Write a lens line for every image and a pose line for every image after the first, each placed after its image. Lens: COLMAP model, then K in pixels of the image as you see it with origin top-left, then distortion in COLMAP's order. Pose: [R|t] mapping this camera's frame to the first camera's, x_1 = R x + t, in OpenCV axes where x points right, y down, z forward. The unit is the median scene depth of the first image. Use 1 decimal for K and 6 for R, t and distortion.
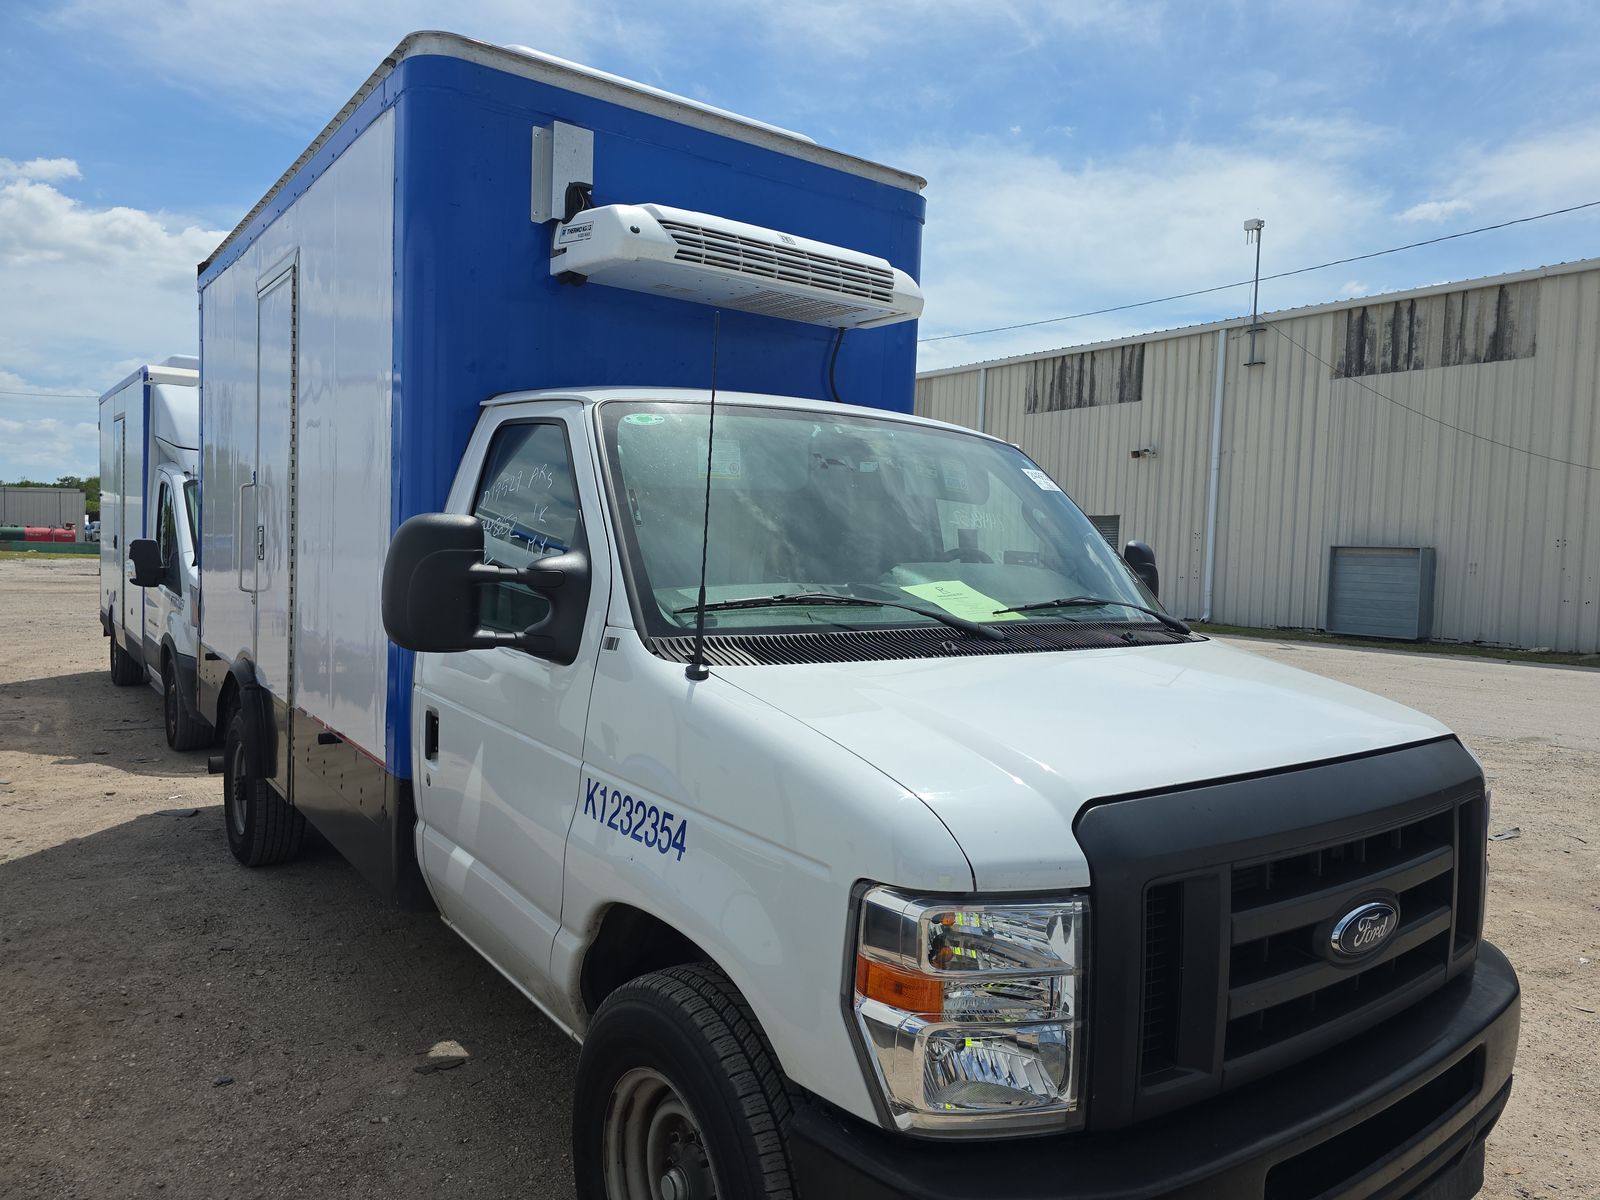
lens RADIAL K [[1082.6, 0, 800.0], [0, 1082.6, 600.0], [0, 0, 1]] dist [0.061541, -0.051579]
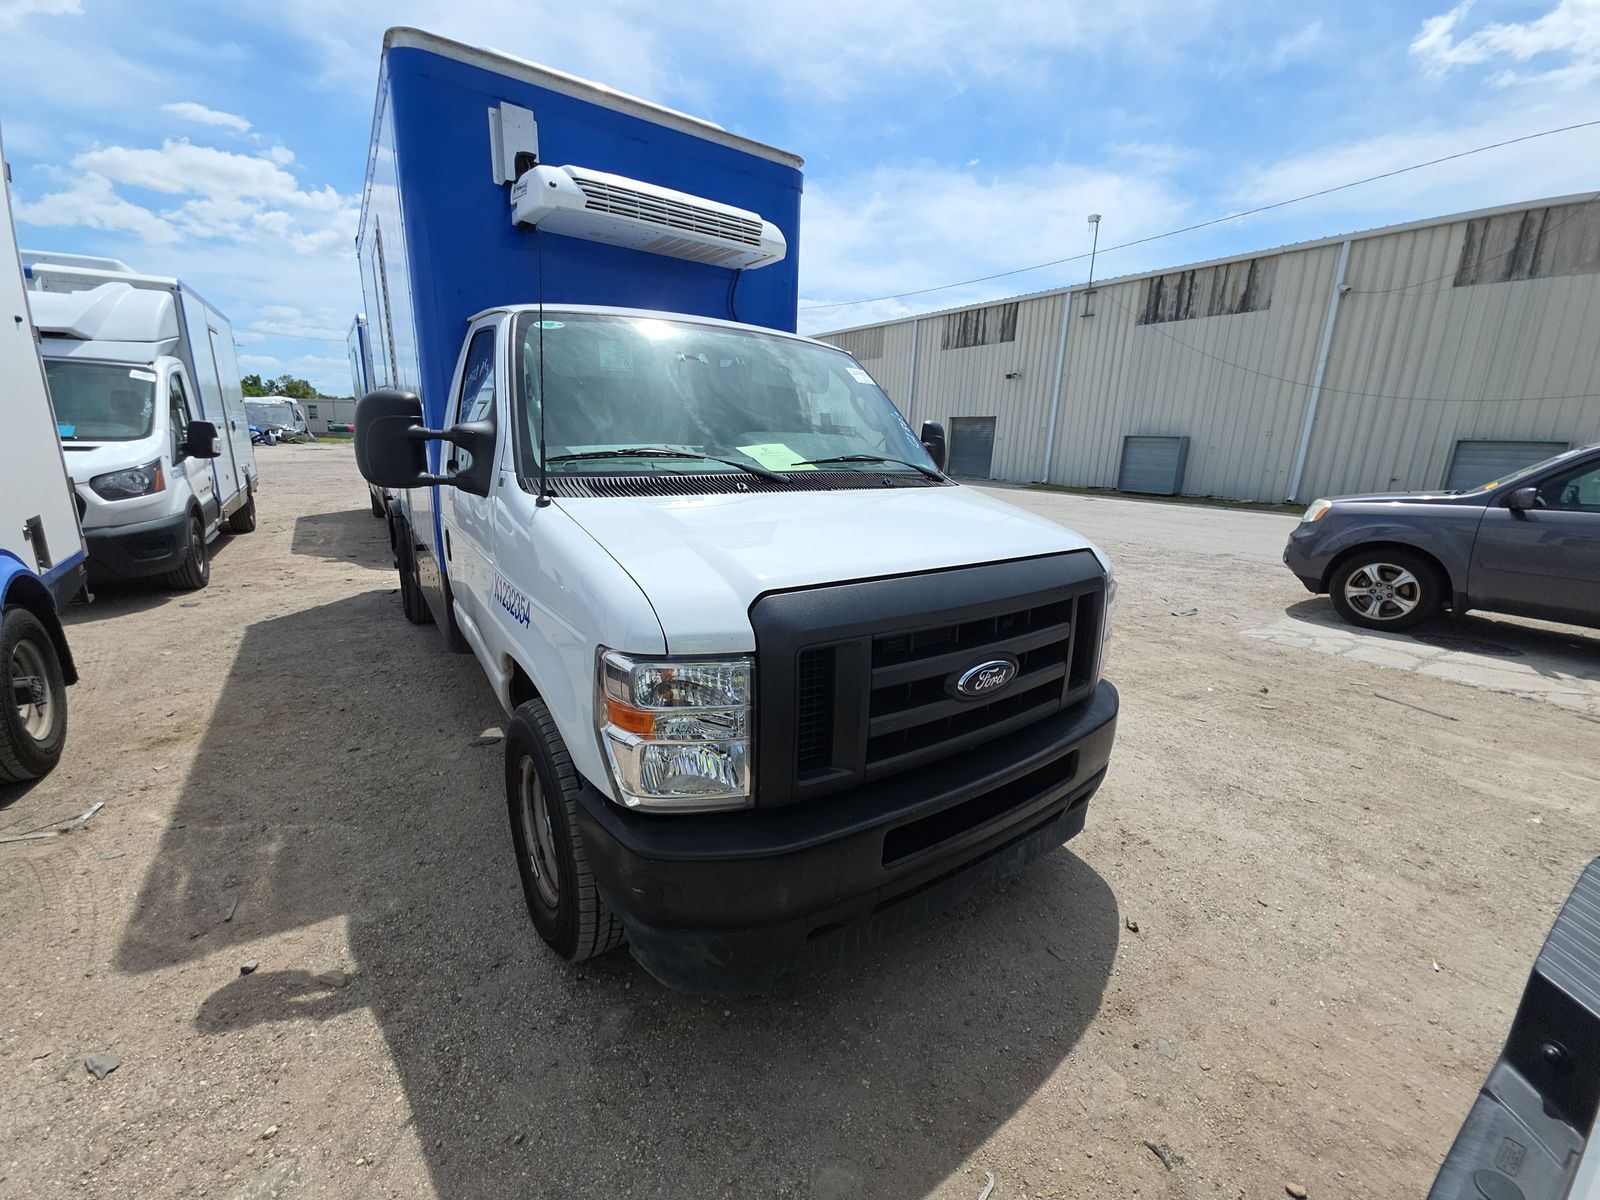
lens RADIAL K [[636.4, 0, 794.4], [0, 636.4, 588.0], [0, 0, 1]] dist [0.015025, -0.004971]
pose [[0.999327, 0.010039, -0.035268, 0.116155], [-0.003546, 0.983741, 0.179557, 0.011662], [0.036497, -0.179311, 0.983115, 0.070034]]
